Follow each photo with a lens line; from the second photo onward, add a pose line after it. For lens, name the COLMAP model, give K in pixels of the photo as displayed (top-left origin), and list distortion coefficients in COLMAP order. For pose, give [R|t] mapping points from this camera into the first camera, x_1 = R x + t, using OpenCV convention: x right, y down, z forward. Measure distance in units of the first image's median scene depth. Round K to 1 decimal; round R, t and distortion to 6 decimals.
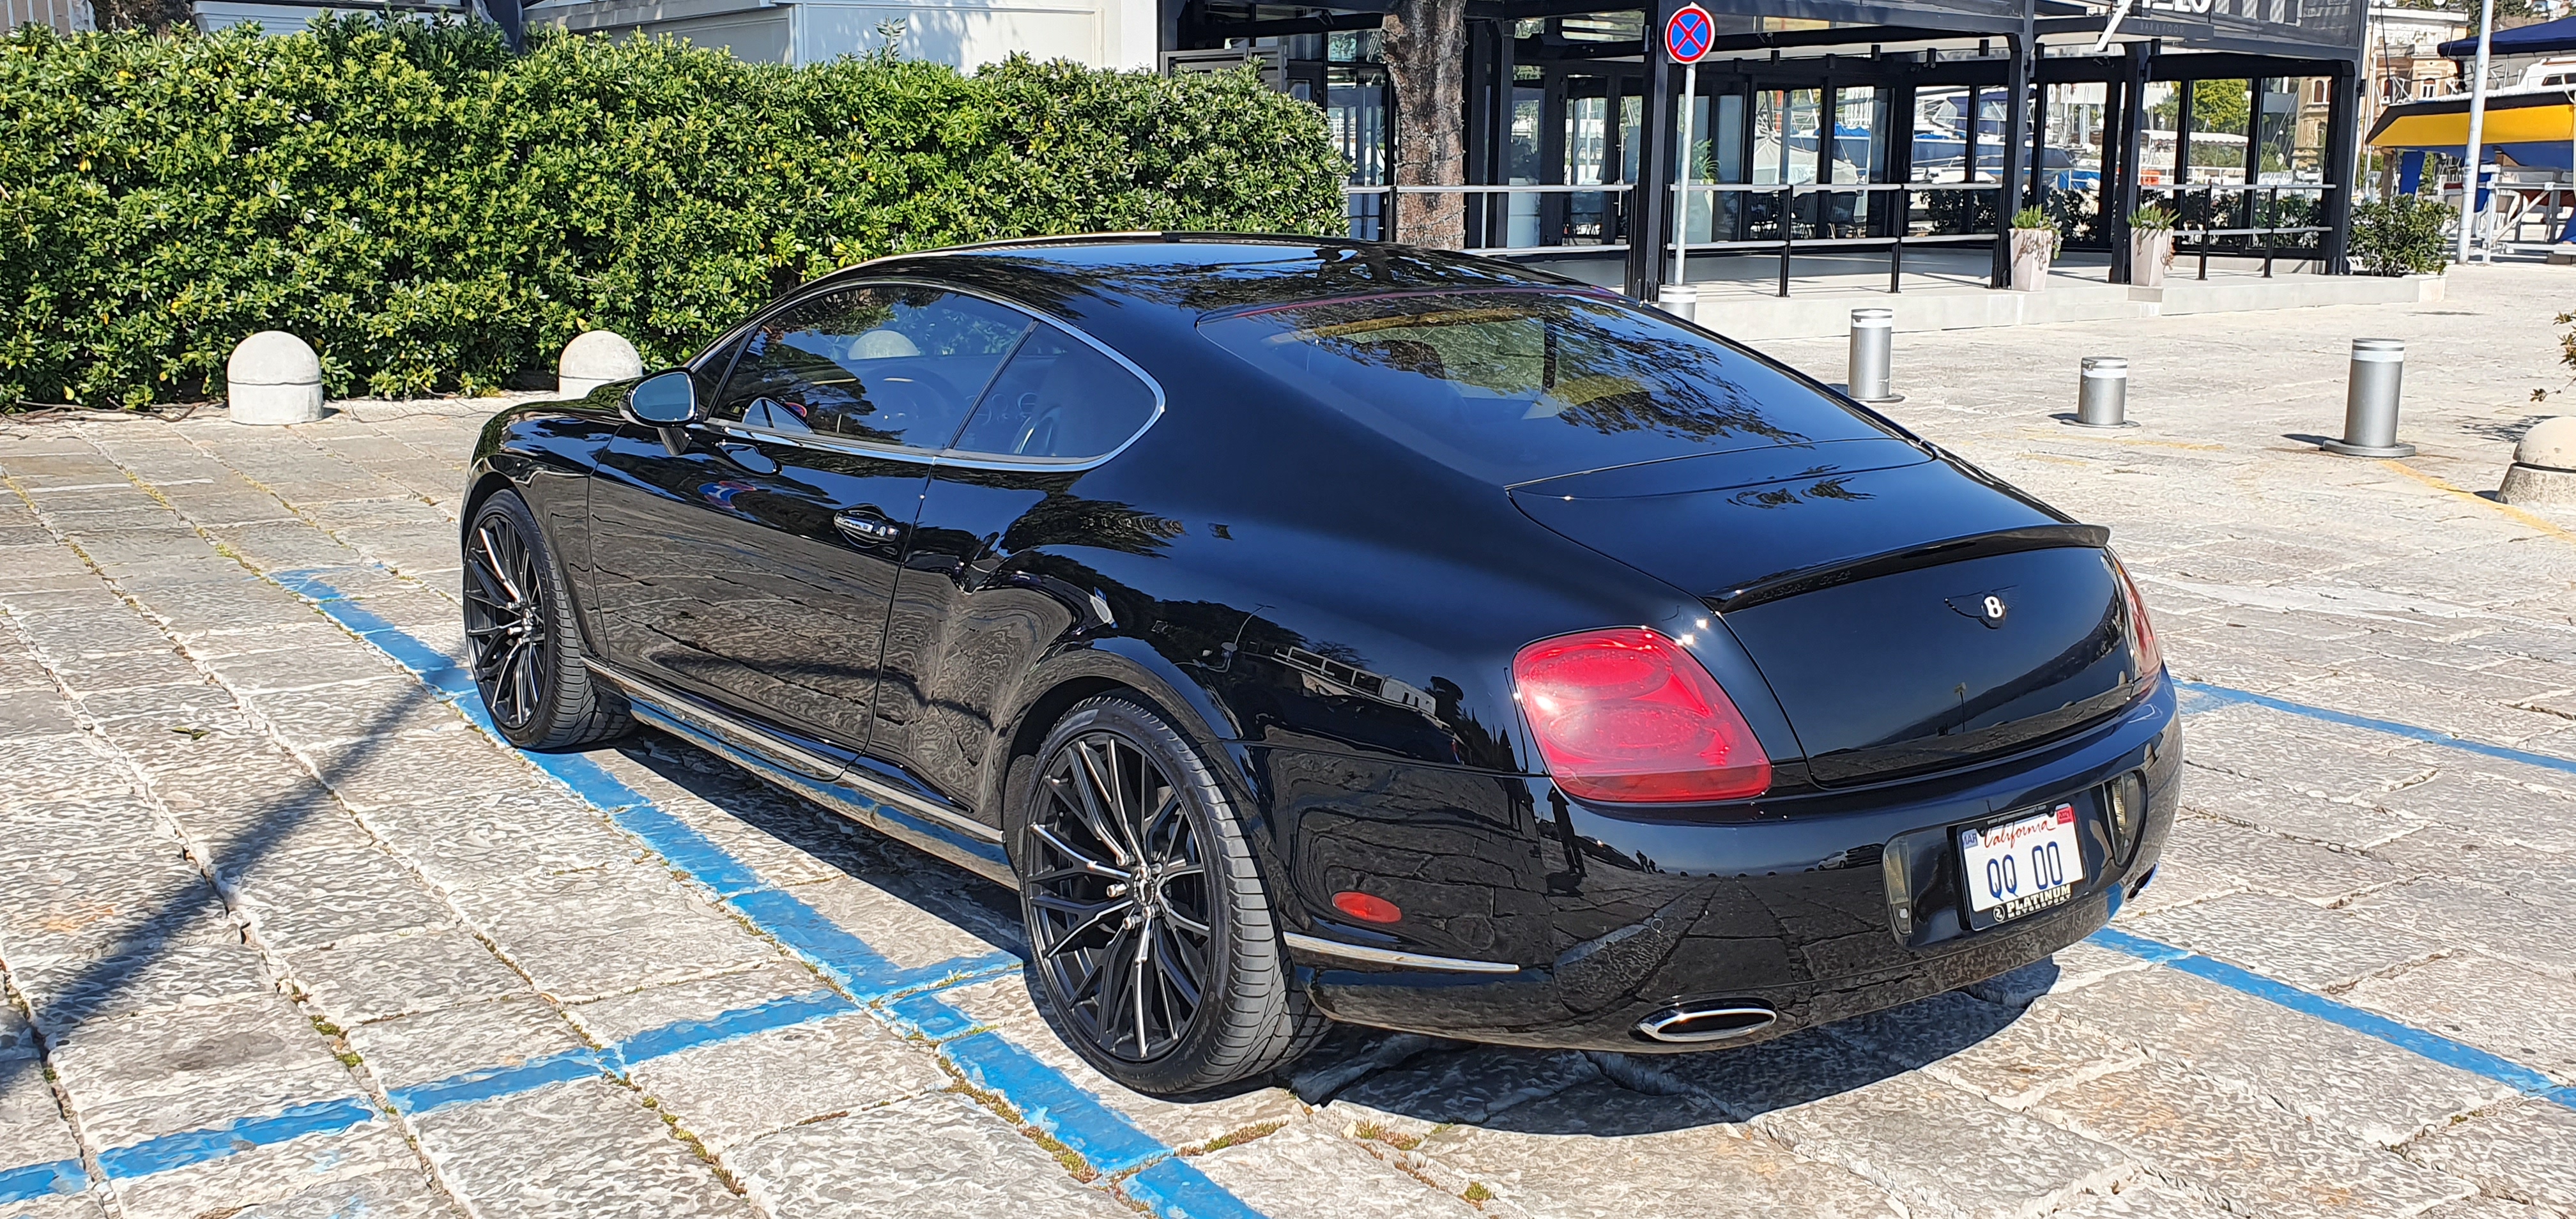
lens RADIAL K [[2306.7, 0, 1297.8], [0, 2306.7, 535.8], [0, 0, 1]] dist [0.038562, -0.062819]
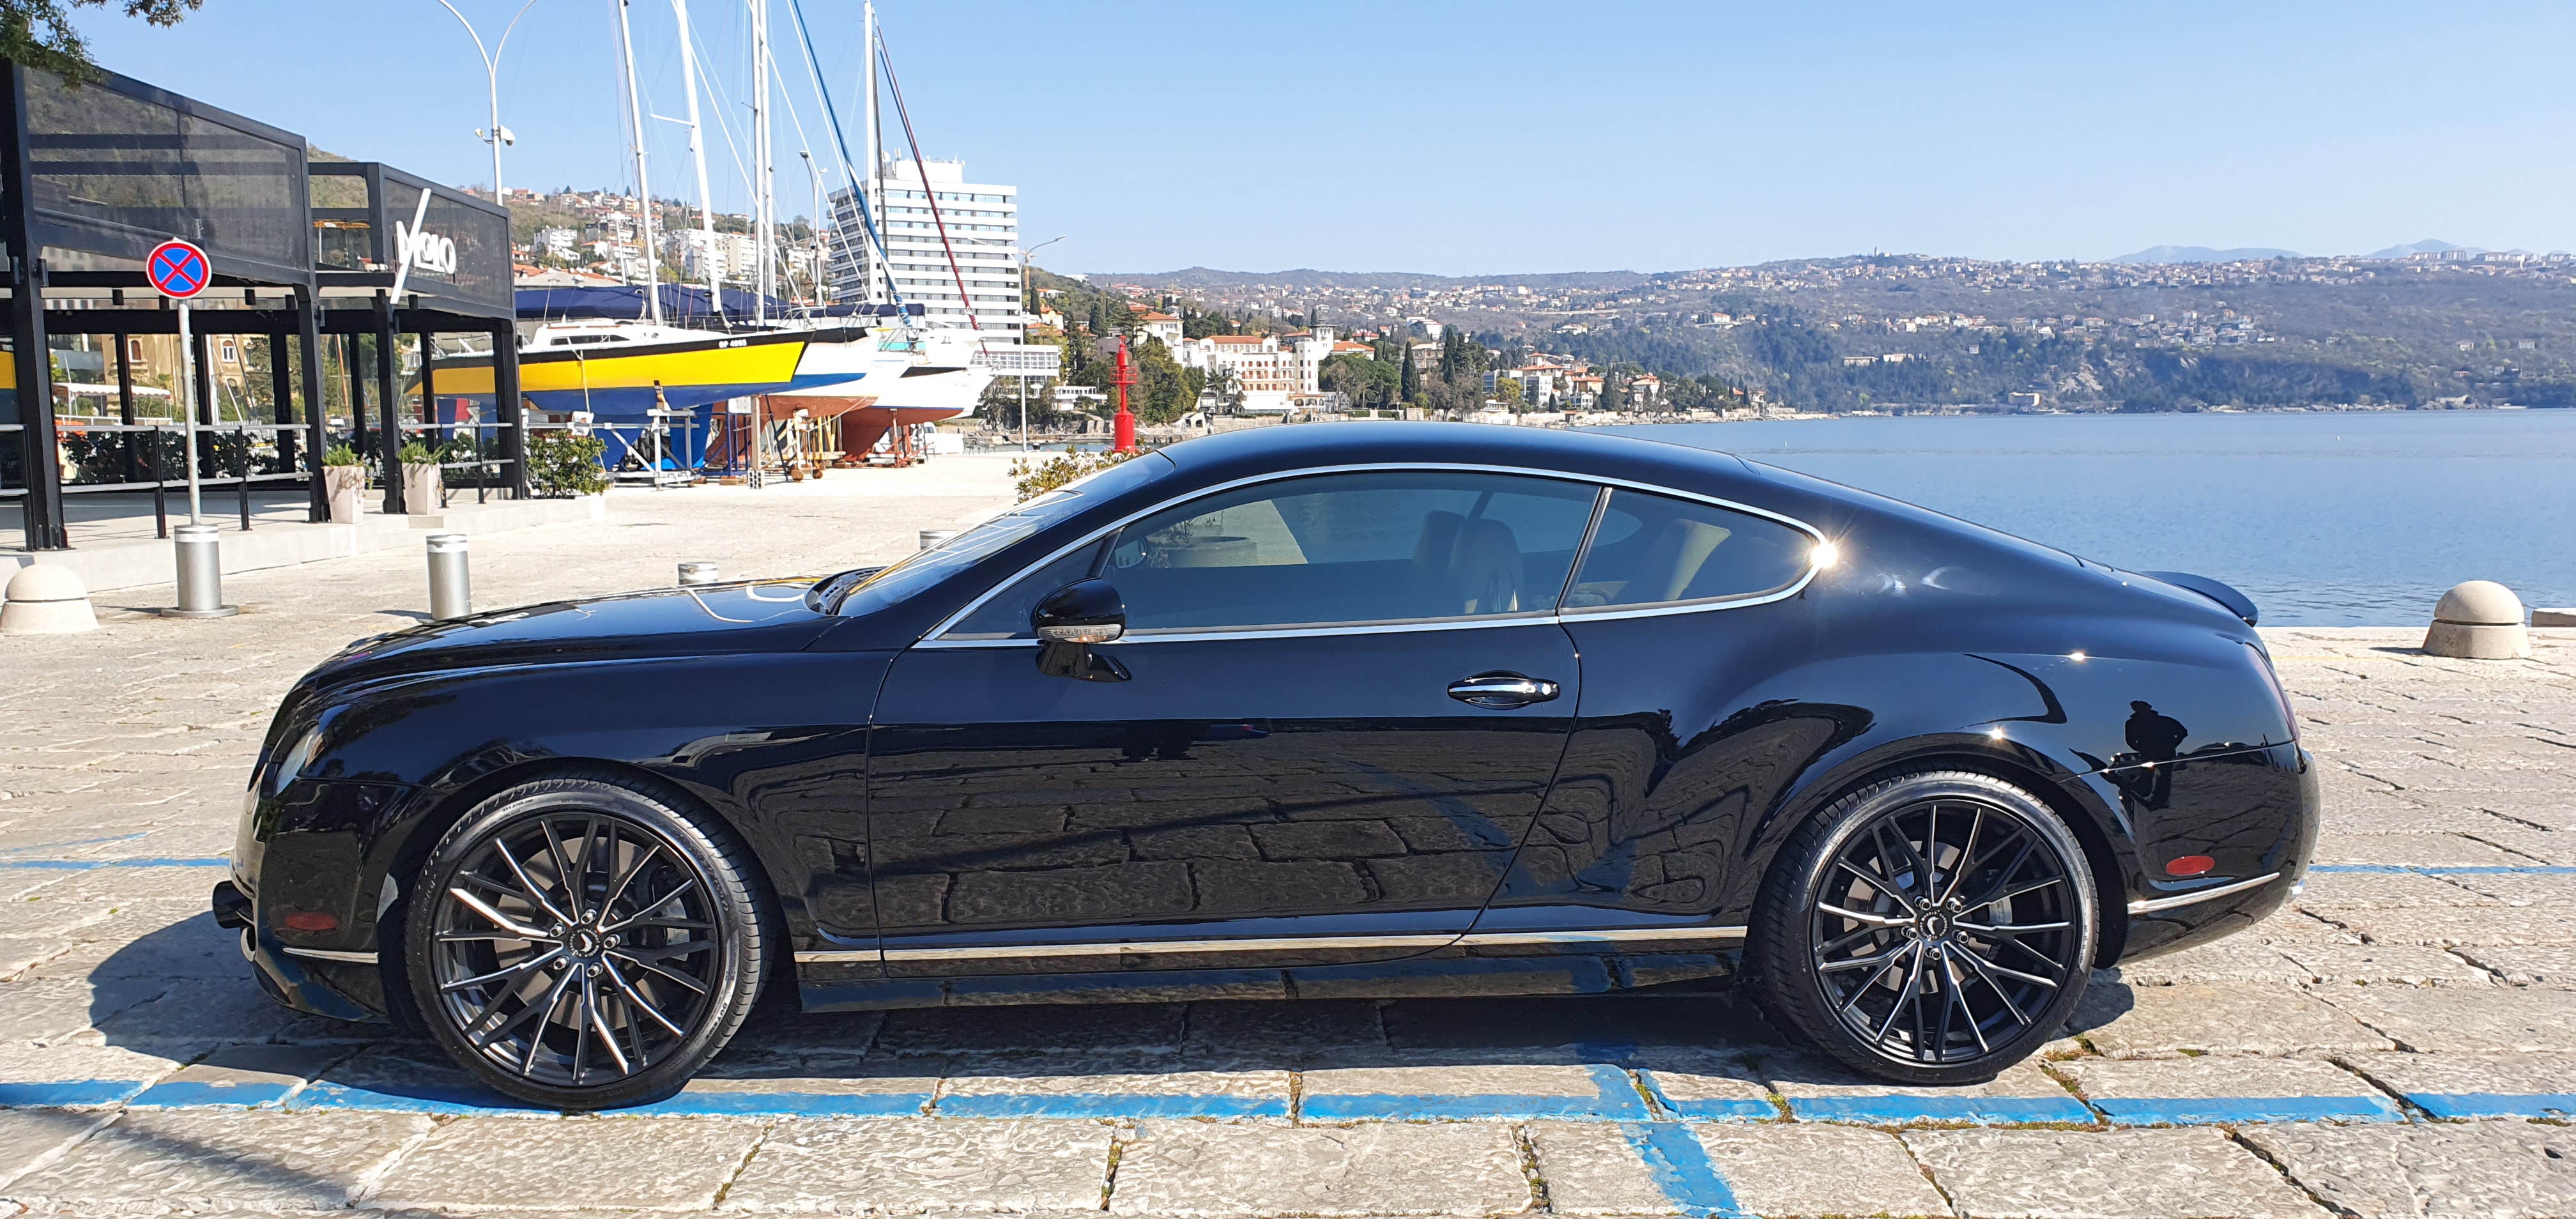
lens RADIAL K [[2018.0, 0, 1295.6], [0, 2018.0, 590.4], [0, 0, 1]] dist [0.034186, -0.036557]
pose [[0.580127, -0.080914, 0.810497, -0.915372], [0.140546, 0.990073, -0.001757, -0.057258], [-0.802309, 0.114932, 0.585740, 0.496026]]
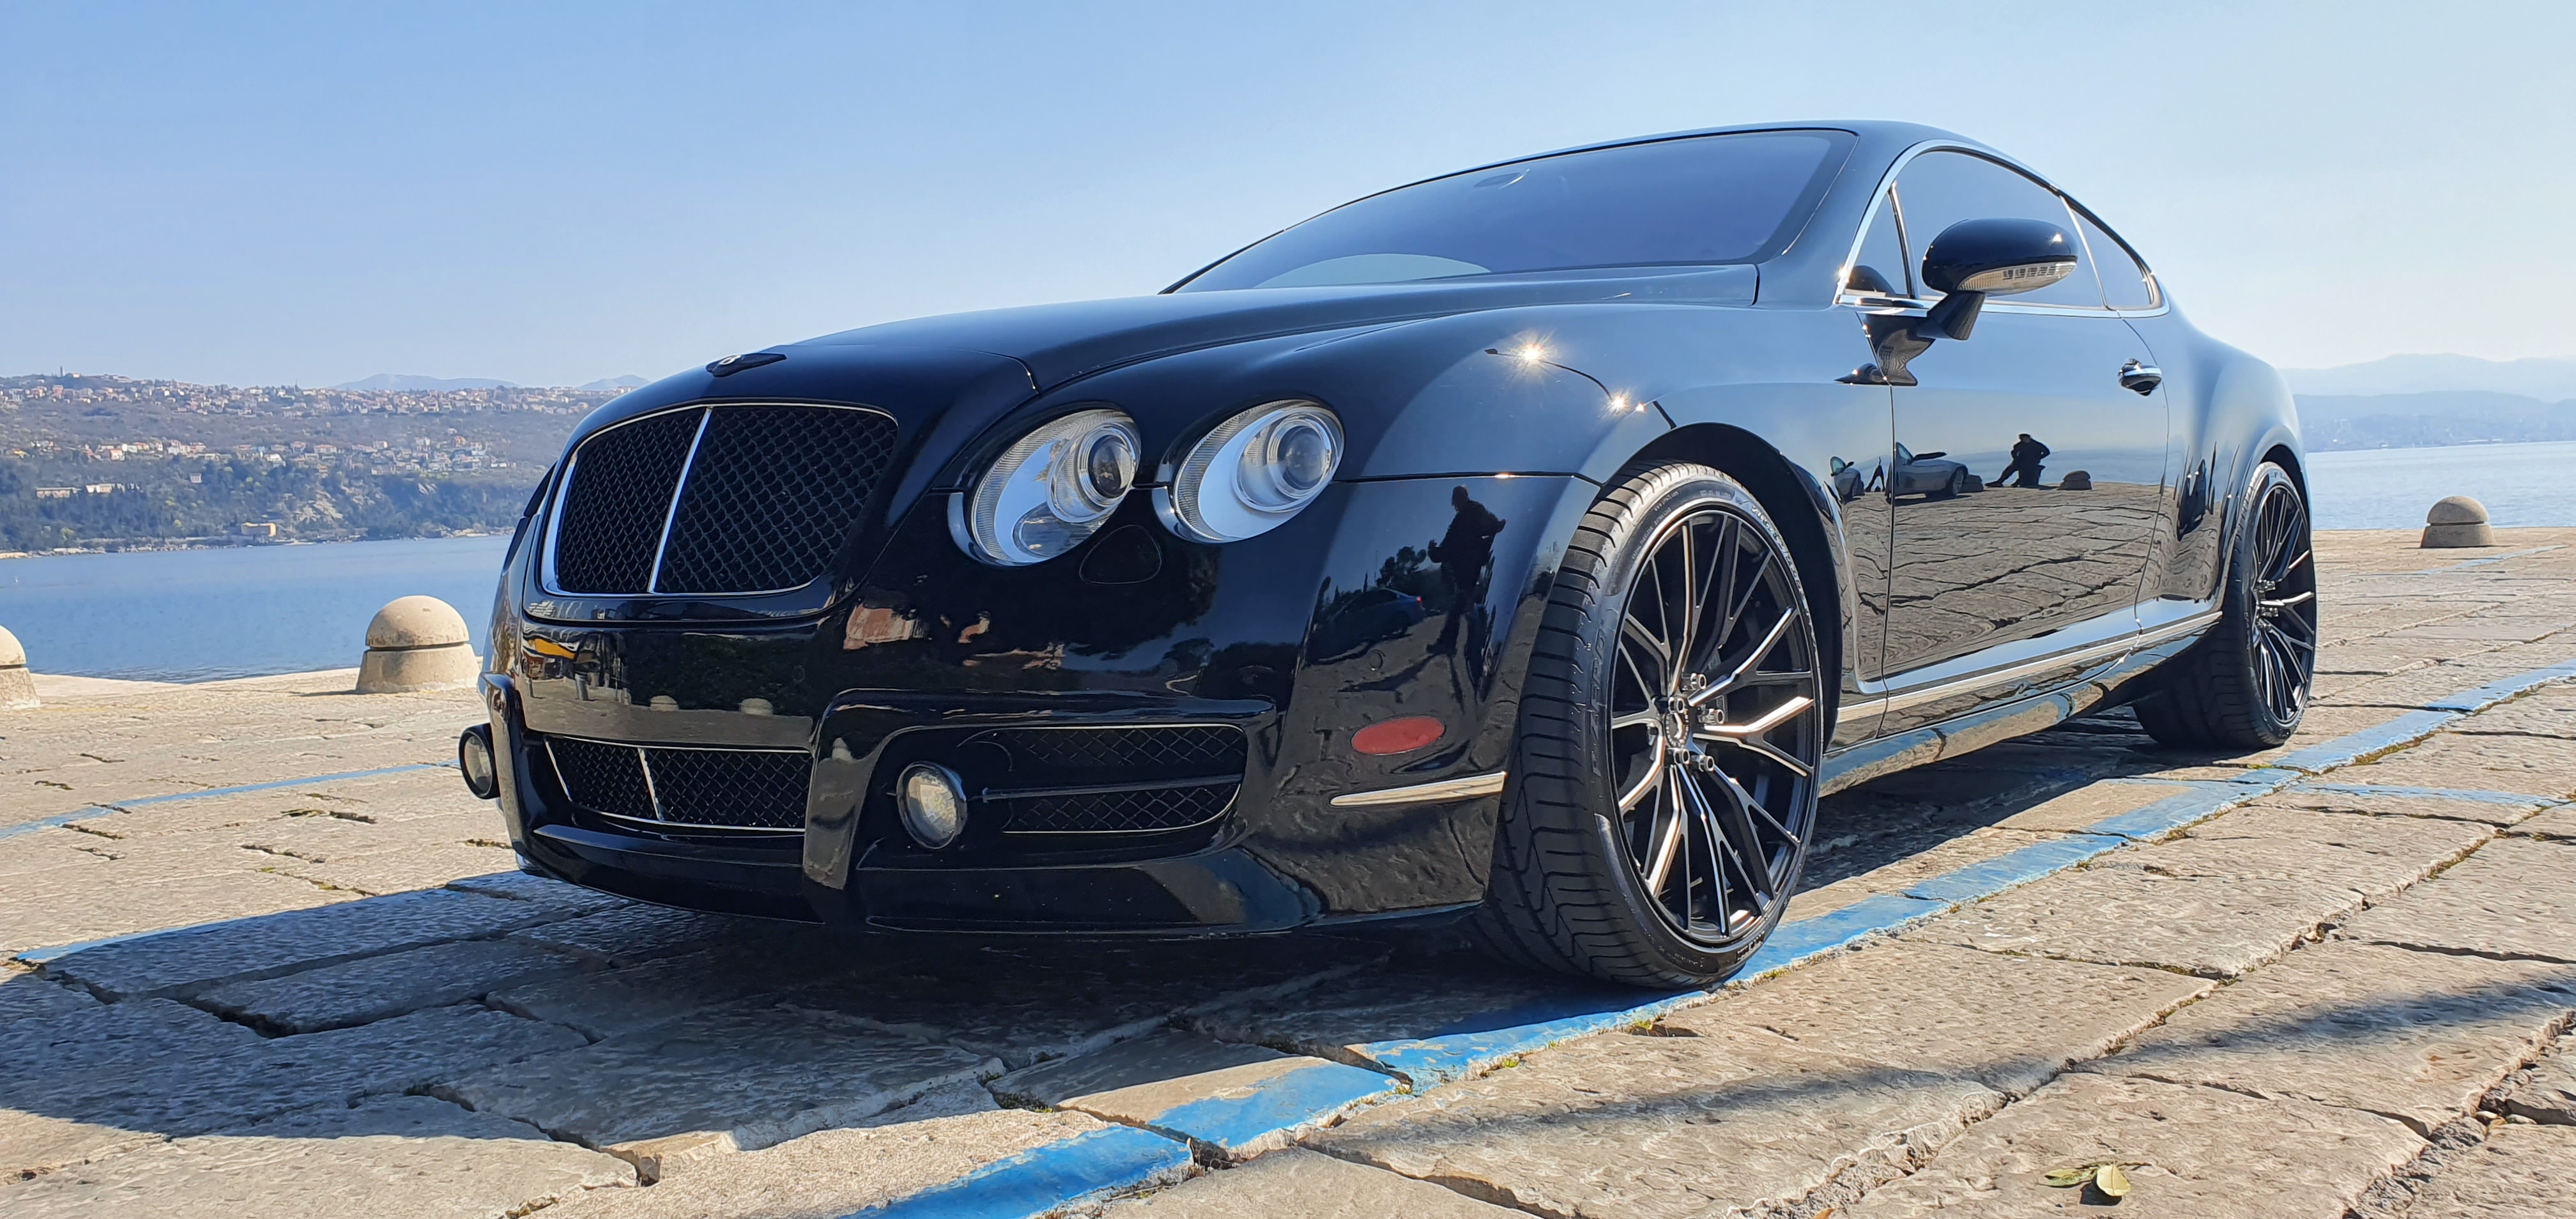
lens RADIAL K [[2018.0, 0, 1293.5], [0, 2018.0, 612.5], [0, 0, 1]] dist [0.034186, -0.036557]
pose [[-0.199199, -0.052475, 0.978553, -0.922735], [0.194842, 0.976508, 0.092028, -0.054406], [-0.960394, 0.208995, -0.184295, 1.436704]]
